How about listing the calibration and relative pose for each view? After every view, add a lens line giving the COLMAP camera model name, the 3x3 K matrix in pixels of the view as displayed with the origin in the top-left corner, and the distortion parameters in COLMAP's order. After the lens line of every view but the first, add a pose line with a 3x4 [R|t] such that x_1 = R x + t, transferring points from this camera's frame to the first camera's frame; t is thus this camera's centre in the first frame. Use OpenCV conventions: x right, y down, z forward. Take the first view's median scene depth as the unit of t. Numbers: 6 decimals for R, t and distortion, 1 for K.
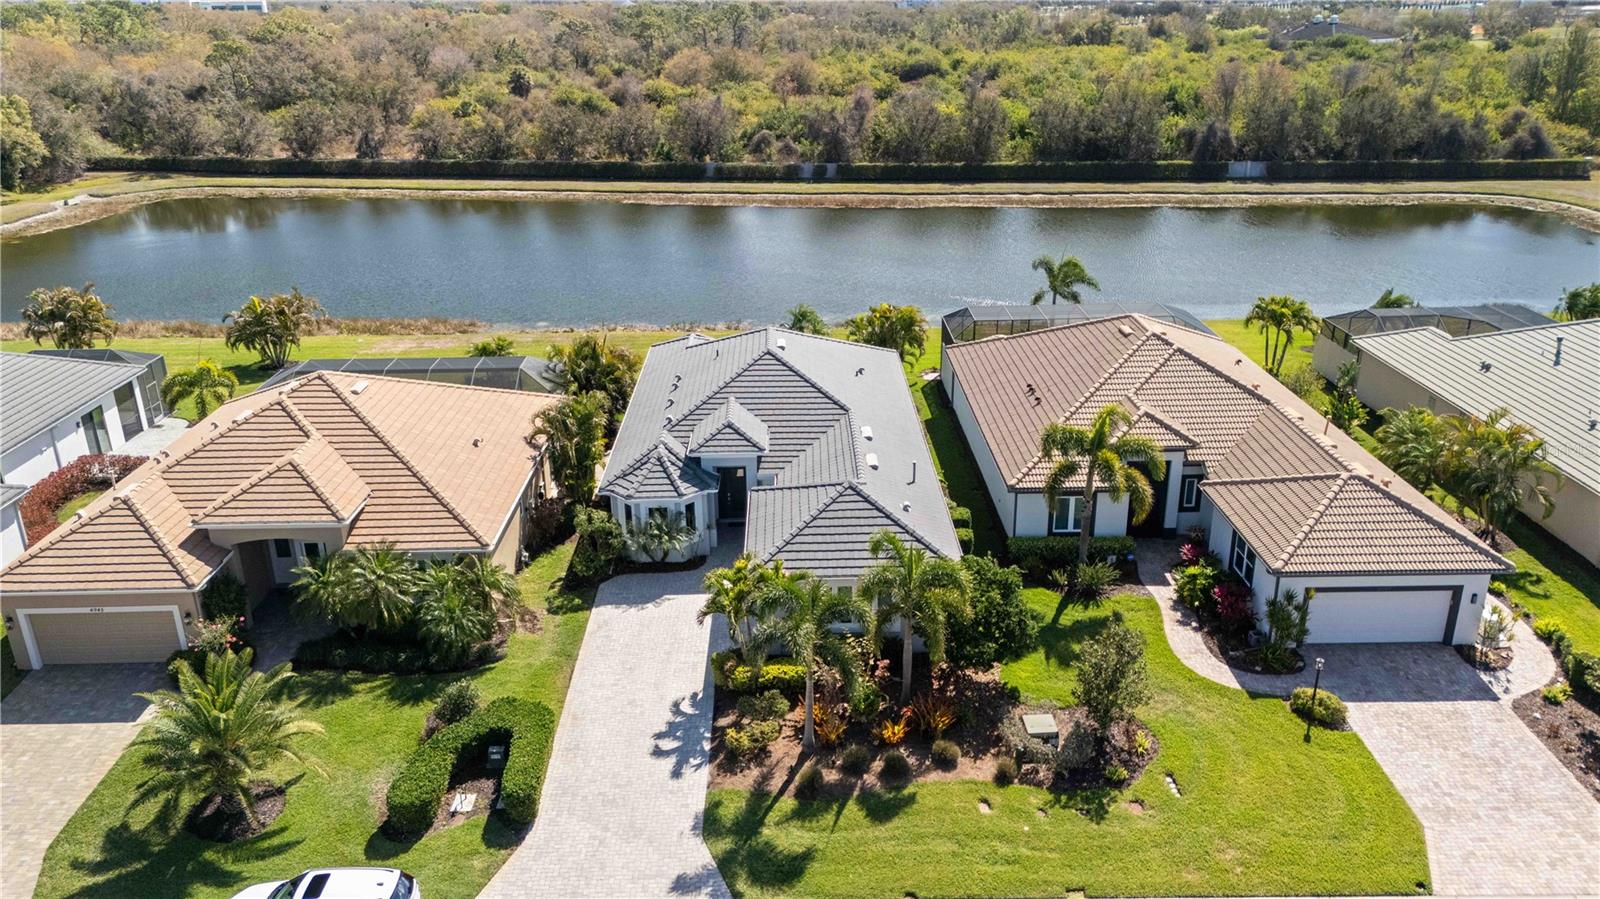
lens RADIAL K [[1168.2, 0, 802.4], [0, 1168.2, 455.2], [0, 0, 1]] dist [0.070120, -0.069991]
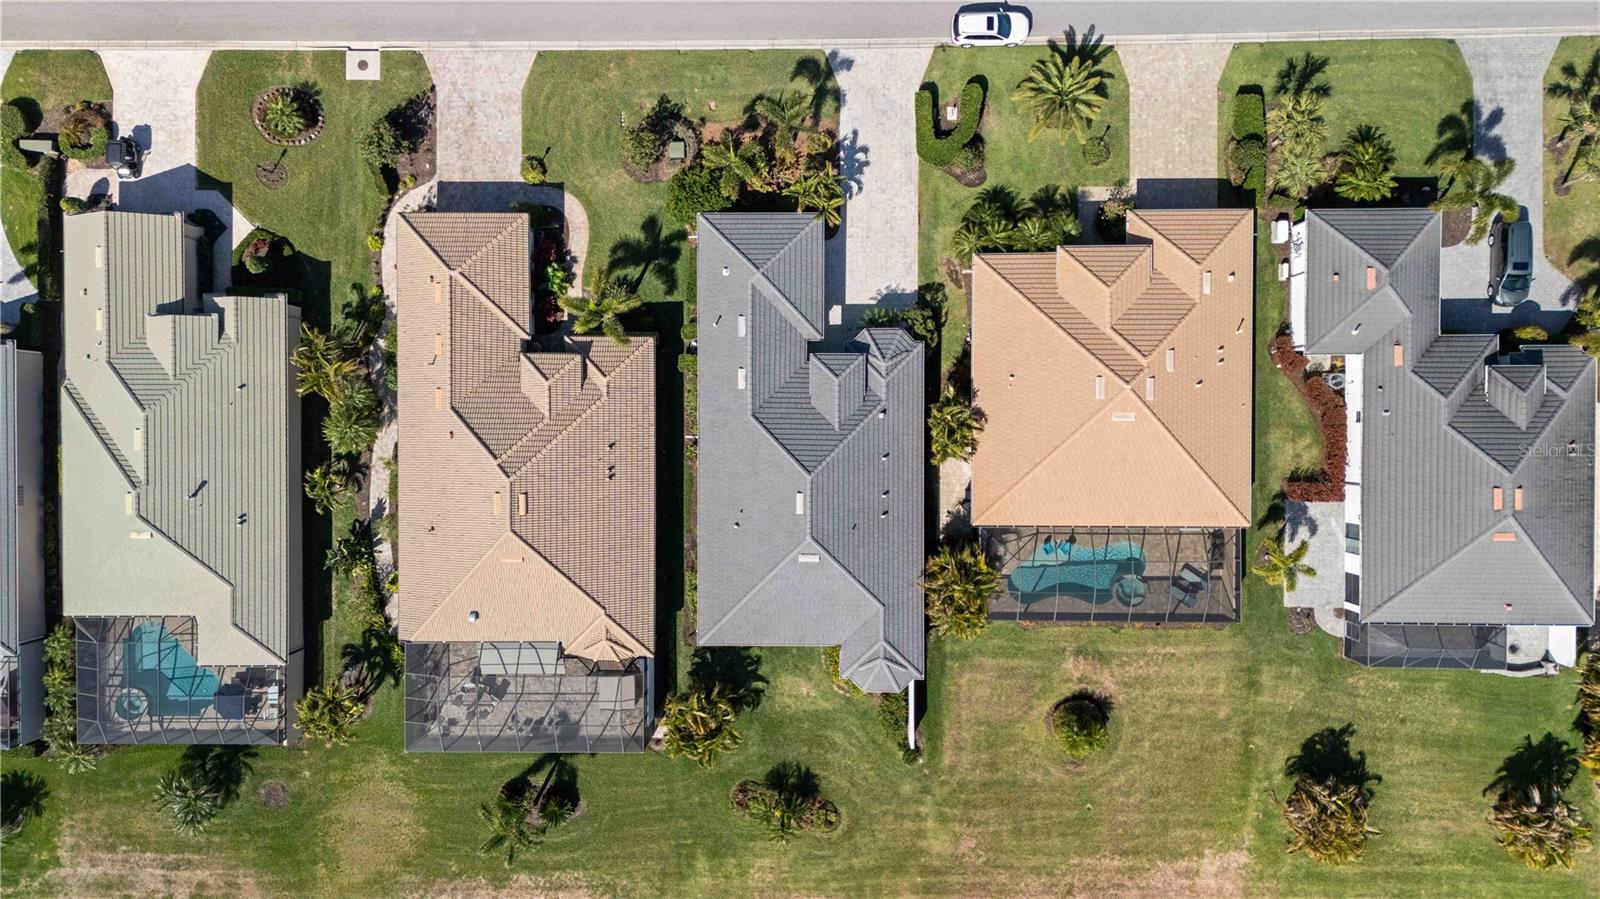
lens RADIAL K [[1168.2, 0, 802.4], [0, 1168.2, 455.2], [0, 0, 1]] dist [0.070120, -0.069991]
pose [[-0.999024, -0.018526, 0.040095, -0.027258], [0.044143, -0.387607, 0.920767, -0.476771], [-0.001517, 0.921639, 0.388046, 0.182092]]
